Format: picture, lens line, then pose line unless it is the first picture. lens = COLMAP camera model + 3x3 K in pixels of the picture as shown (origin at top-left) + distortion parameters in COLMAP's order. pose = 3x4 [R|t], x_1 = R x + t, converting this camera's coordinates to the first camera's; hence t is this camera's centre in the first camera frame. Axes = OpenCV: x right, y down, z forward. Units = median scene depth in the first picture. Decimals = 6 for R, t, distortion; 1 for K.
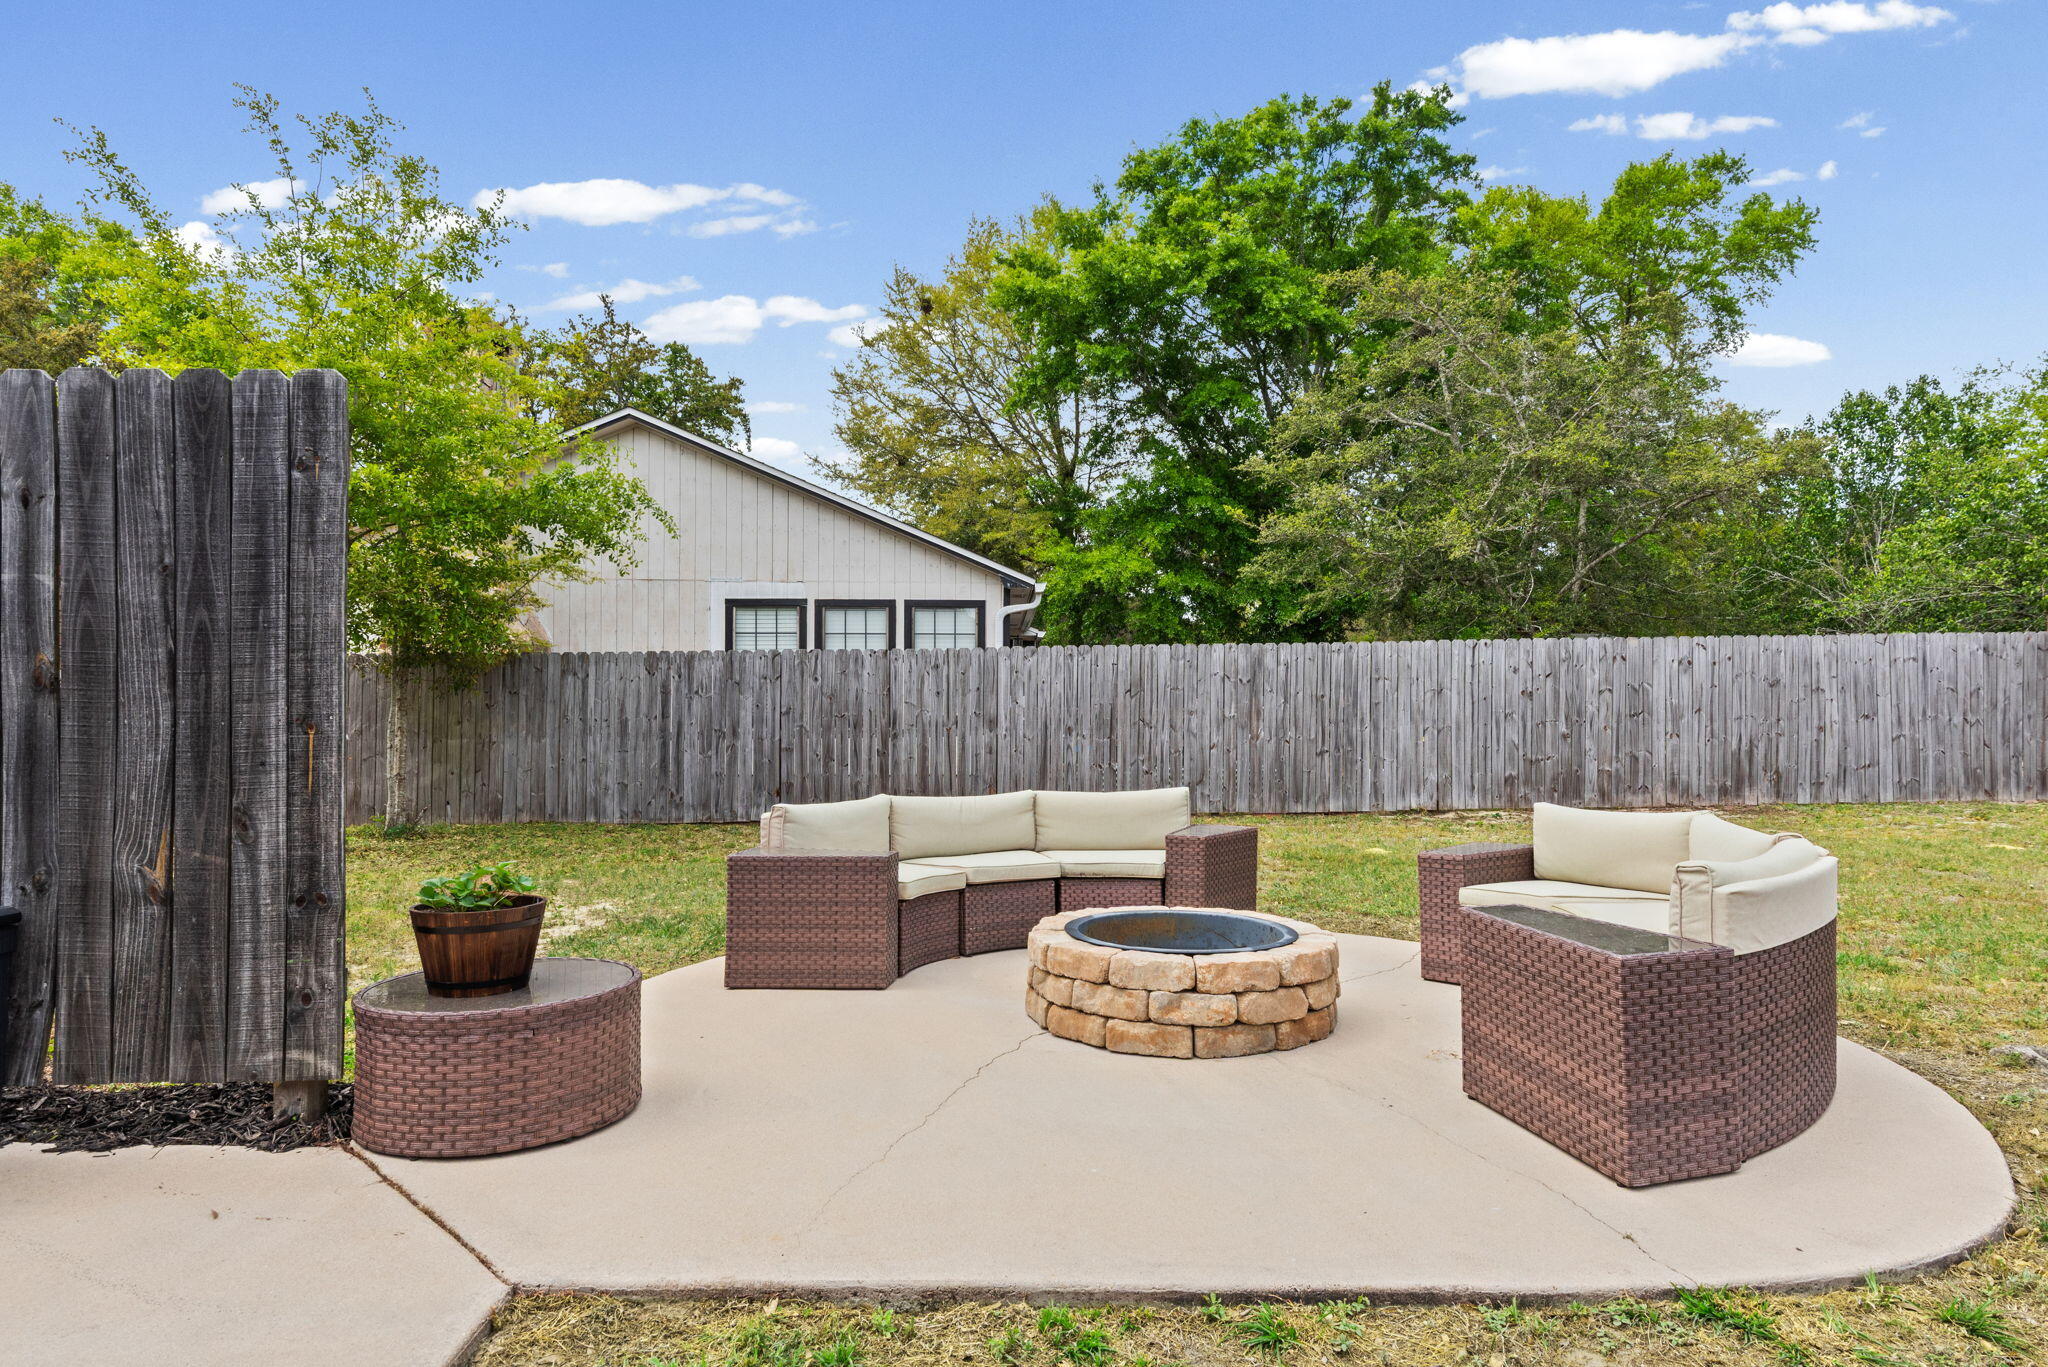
lens RADIAL K [[1125.7, 0, 1033.8], [0, 1125.7, 718.4], [0, 0, 1]] dist [0.005392, 0.001155]
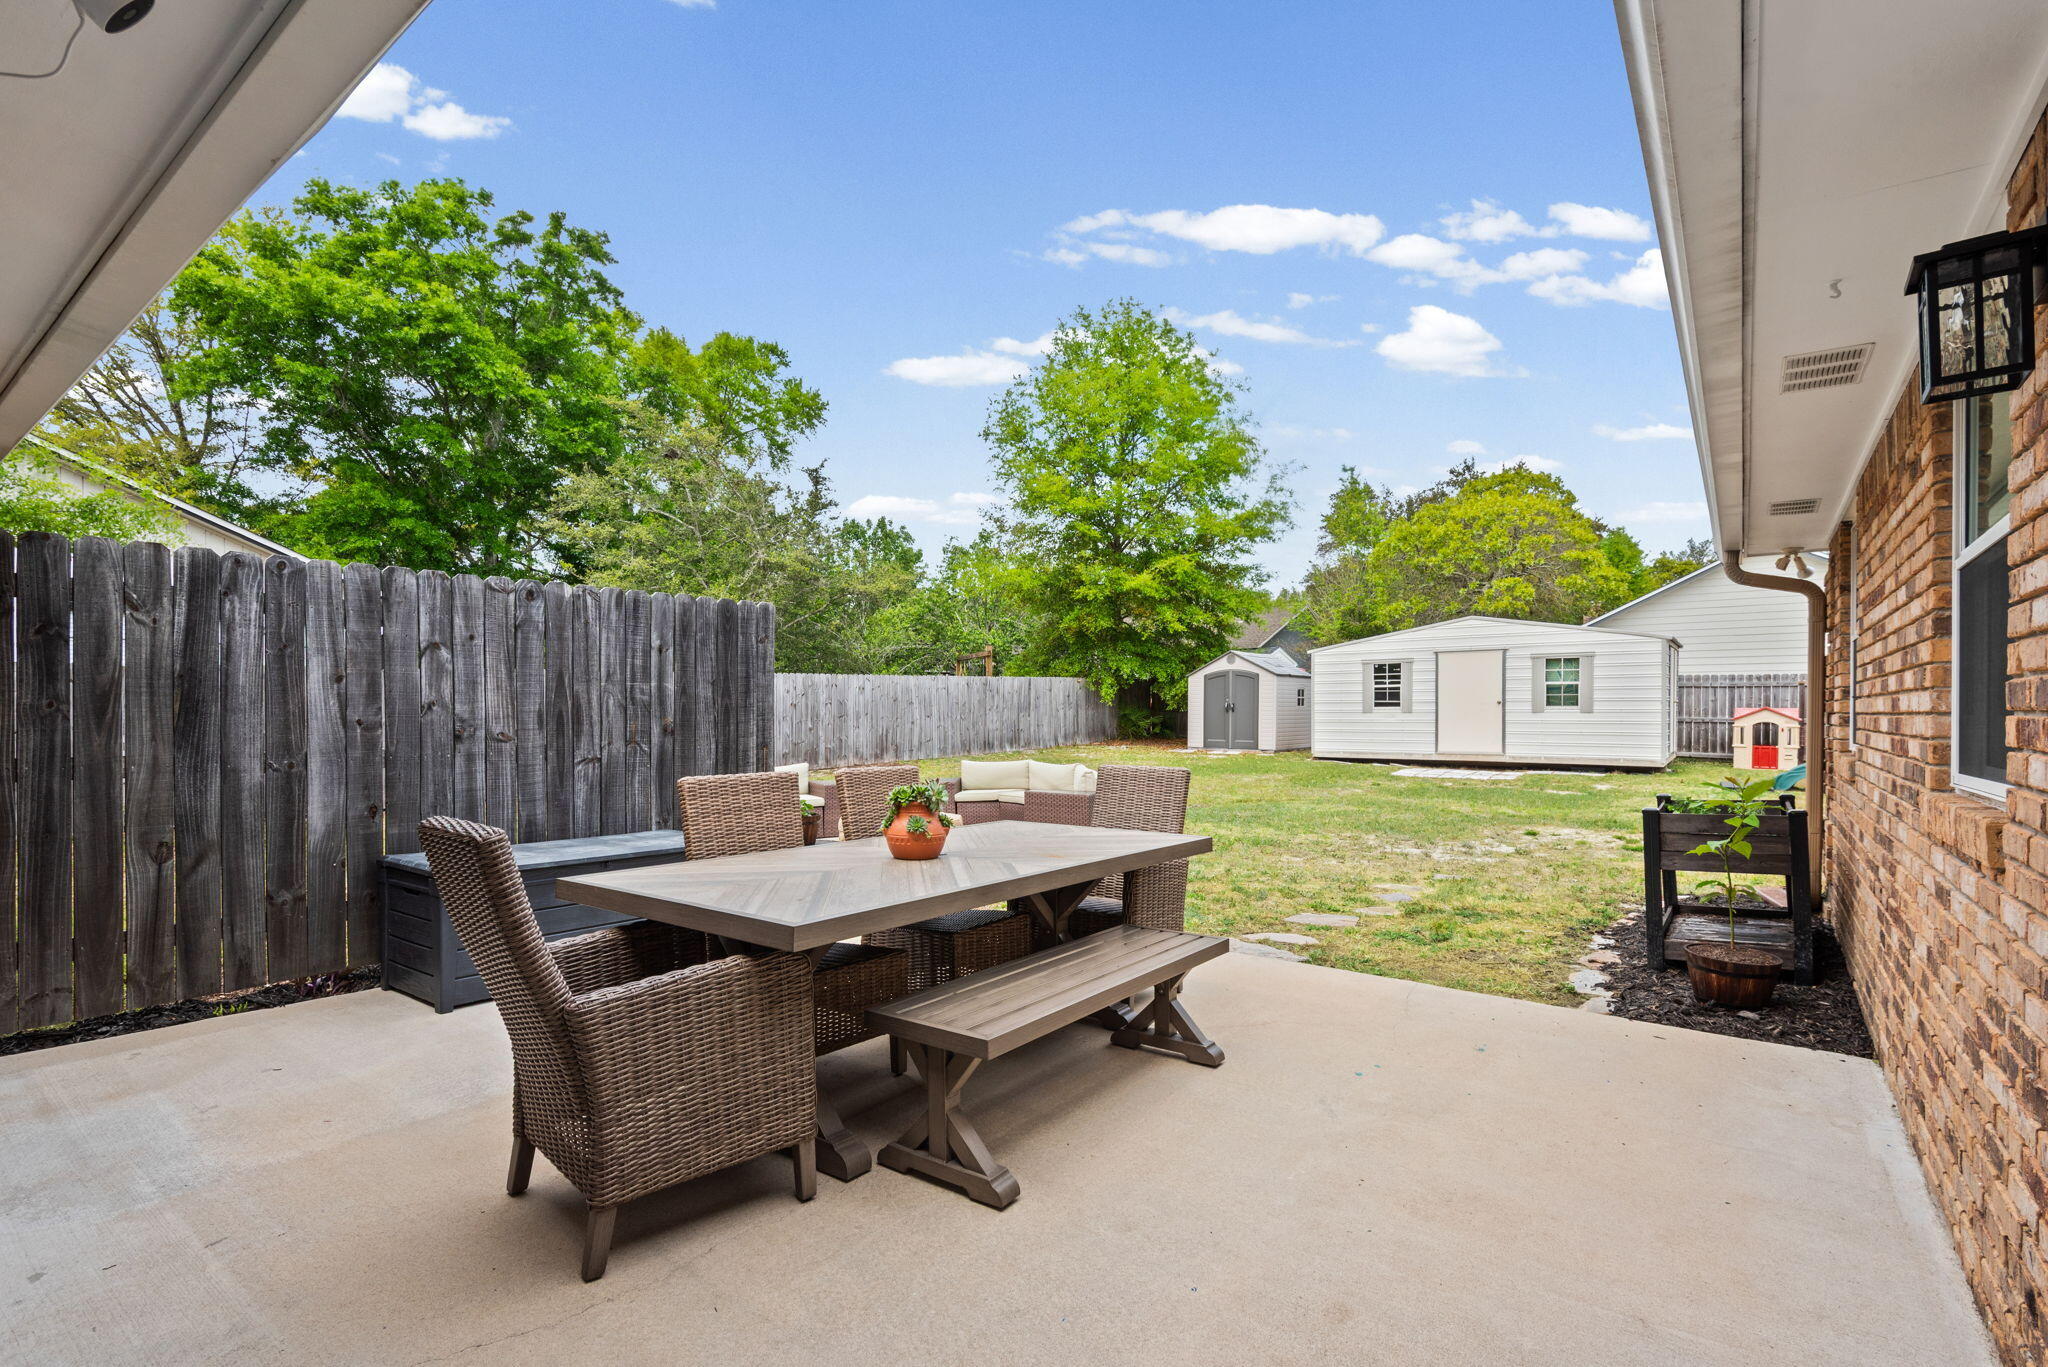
lens RADIAL K [[939.7, 0, 1014.5], [0, 939.7, 719.8], [0, 0, 1]] dist [0.001394, 0.000044]
pose [[0.633549, -0.010415, 0.773633, -0.445752], [-0.001360, 0.999893, 0.014574, -0.019443], [-0.773702, -0.010286, 0.633467, -0.172188]]
